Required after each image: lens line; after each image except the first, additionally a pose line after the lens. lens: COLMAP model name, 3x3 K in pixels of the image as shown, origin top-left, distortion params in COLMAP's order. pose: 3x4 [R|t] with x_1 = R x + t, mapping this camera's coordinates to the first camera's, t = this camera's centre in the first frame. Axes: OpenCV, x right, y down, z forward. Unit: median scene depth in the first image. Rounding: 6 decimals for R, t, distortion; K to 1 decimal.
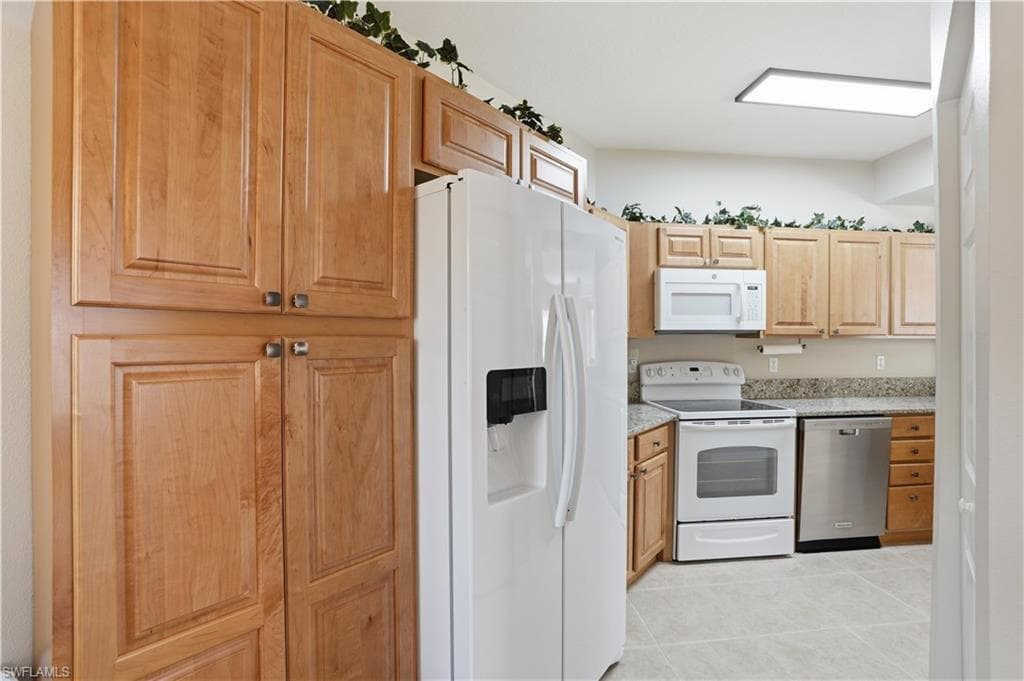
lens RADIAL K [[479.2, 0, 505.4], [0, 479.2, 338.9], [0, 0, 1]] dist [-0.073273, 0.029602]
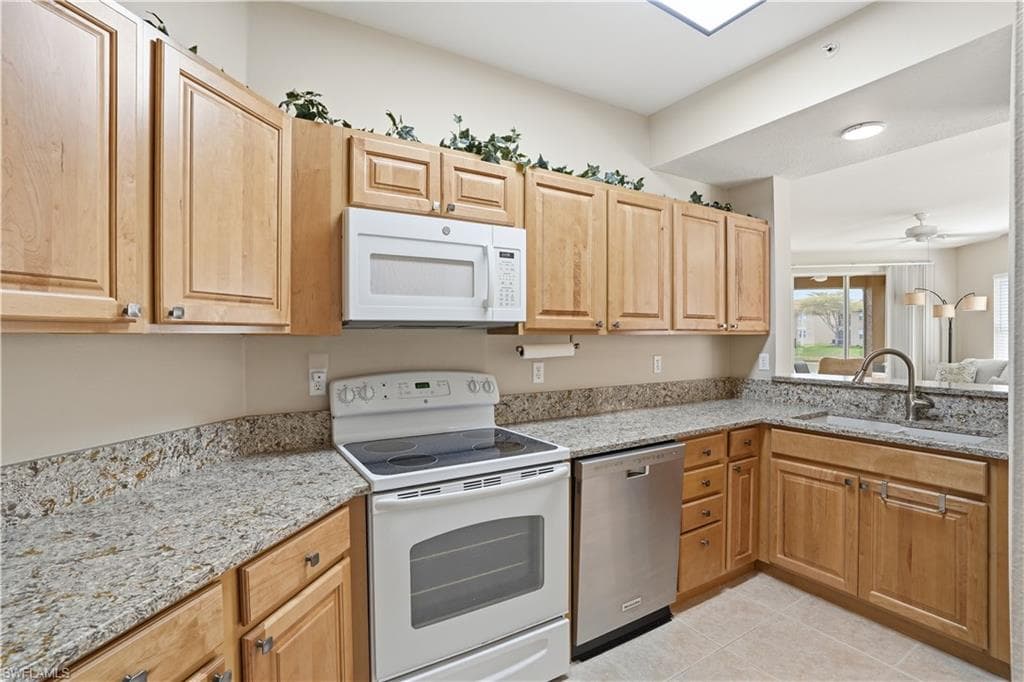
lens RADIAL K [[479.2, 0, 505.4], [0, 479.2, 339.4], [0, 0, 1]] dist [-0.073273, 0.029602]
pose [[0.903347, -0.007487, 0.428844, 0.245719], [0.006130, 0.999971, 0.004546, 0.002119], [-0.428866, -0.001478, 0.903367, 0.417029]]
